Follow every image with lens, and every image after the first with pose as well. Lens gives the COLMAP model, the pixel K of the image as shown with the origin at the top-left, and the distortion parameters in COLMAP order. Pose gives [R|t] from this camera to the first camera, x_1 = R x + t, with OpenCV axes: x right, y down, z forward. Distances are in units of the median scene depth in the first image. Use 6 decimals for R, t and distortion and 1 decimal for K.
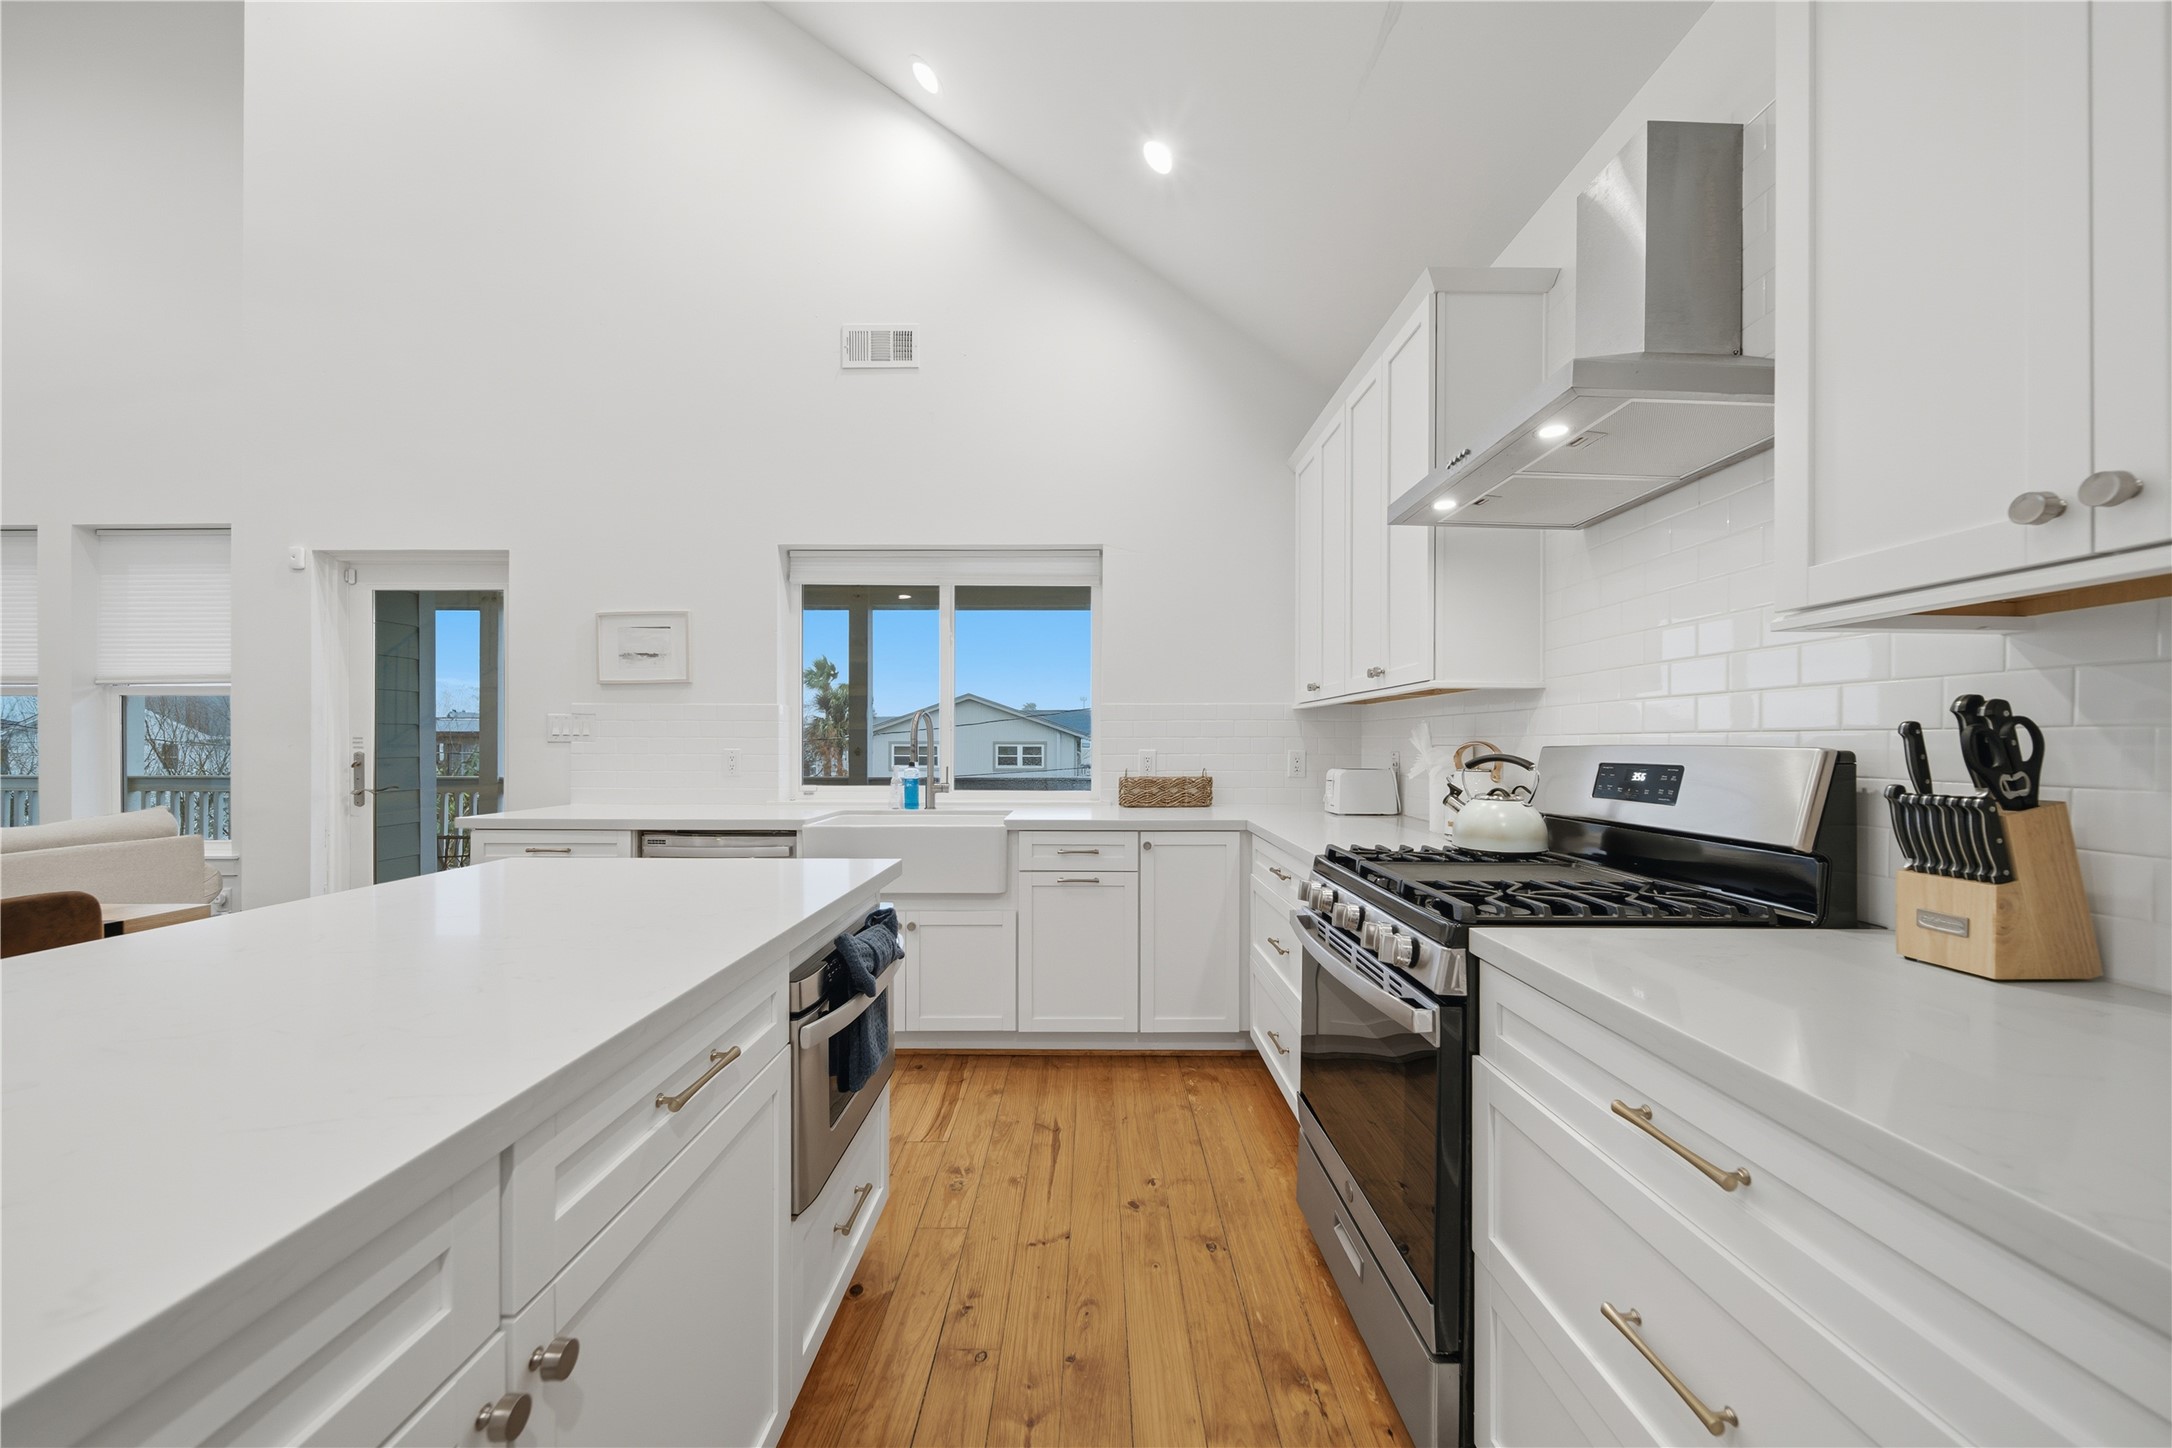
lens RADIAL K [[782.3, 0, 1086.5], [0, 782.3, 741.8], [0, 0, 1]] dist [-0.000122, -0.000012]
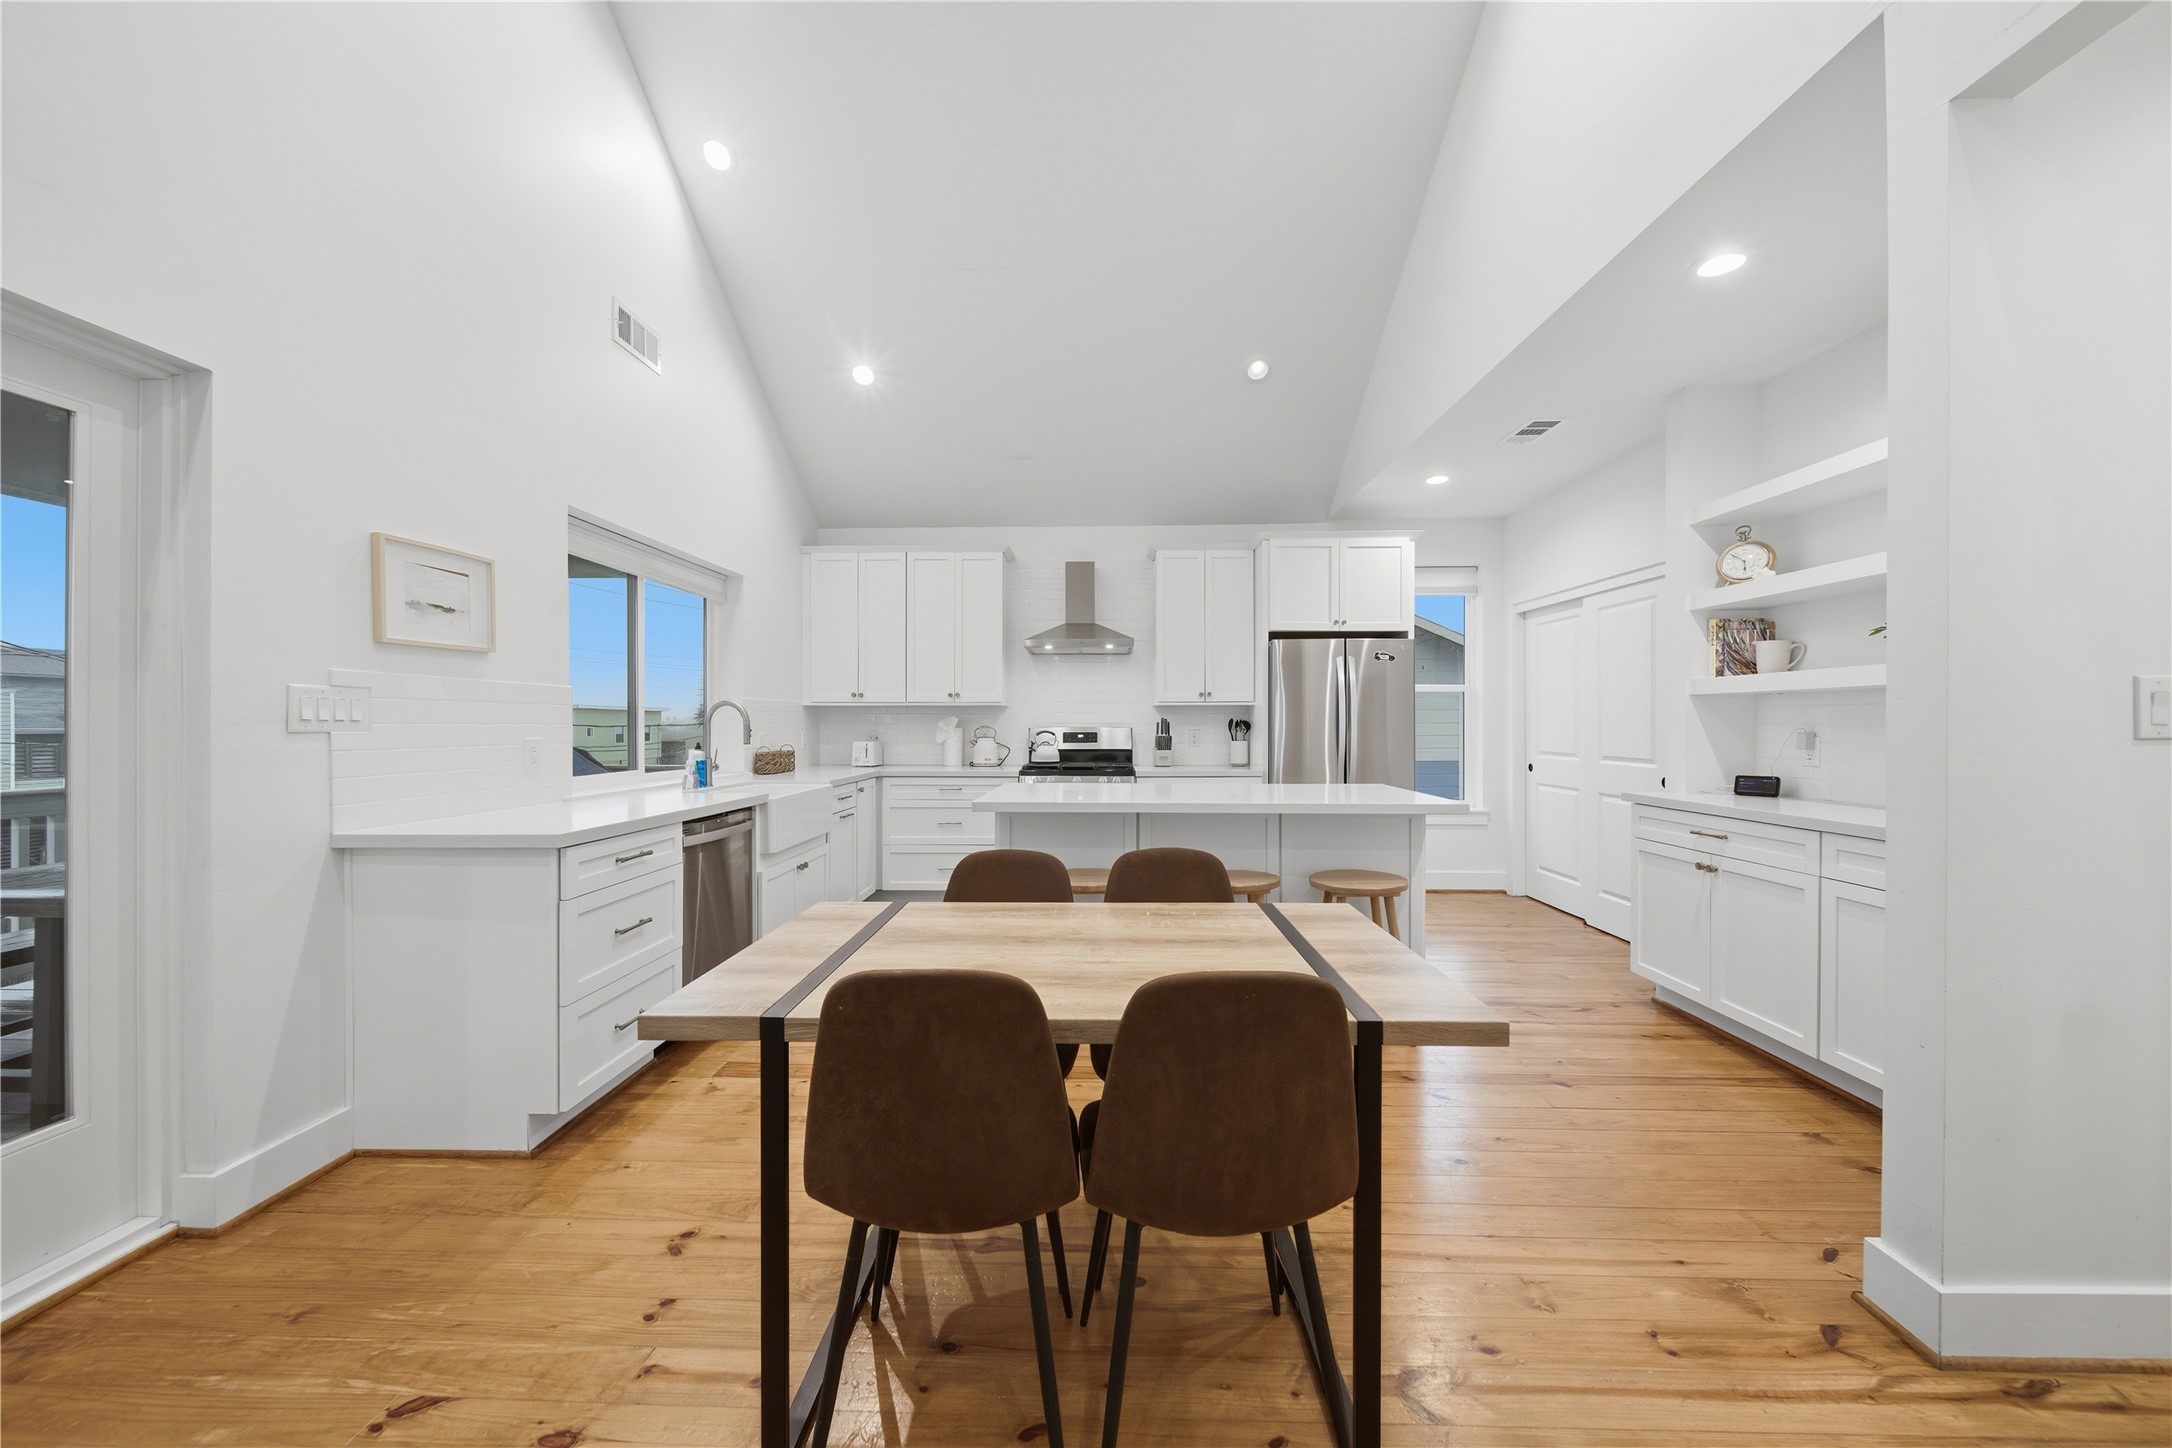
lens RADIAL K [[767.9, 0, 1087.6], [0, 767.9, 730.0], [0, 0, 1]] dist [-0.001014, -0.000369]
pose [[0.021138, -0.009287, 0.999733, -1.514274], [0.000010, 0.999957, 0.009289, -0.008176], [-0.999777, -0.000186, 0.021137, 0.483098]]
